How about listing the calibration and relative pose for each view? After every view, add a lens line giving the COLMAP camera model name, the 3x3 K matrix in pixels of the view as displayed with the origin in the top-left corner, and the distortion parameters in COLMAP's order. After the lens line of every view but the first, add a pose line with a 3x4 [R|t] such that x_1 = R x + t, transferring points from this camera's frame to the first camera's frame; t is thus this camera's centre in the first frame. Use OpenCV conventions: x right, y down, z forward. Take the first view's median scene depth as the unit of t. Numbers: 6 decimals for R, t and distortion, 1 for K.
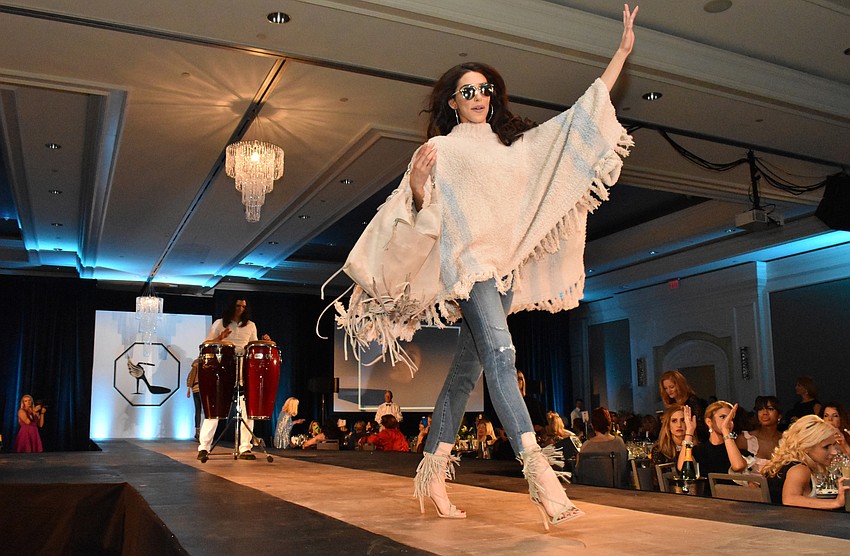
lens RADIAL K [[870.2, 0, 425.0], [0, 870.2, 278.0], [0, 0, 1]] dist [-0.113339, 0.014605]
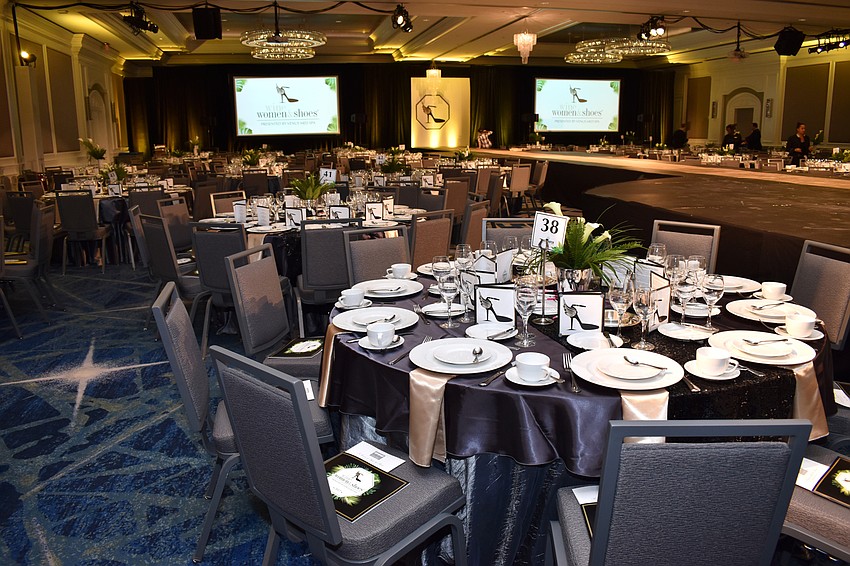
lens RADIAL K [[751.5, 0, 425.0], [0, 751.5, 283.0], [0, 0, 1]] dist [-0.046367, -0.005836]
pose [[0.980311, 0.040681, -0.193223, -0.013710], [0.030302, 0.935963, 0.350793, -0.119461], [0.195120, -0.349741, 0.916302, -0.664568]]
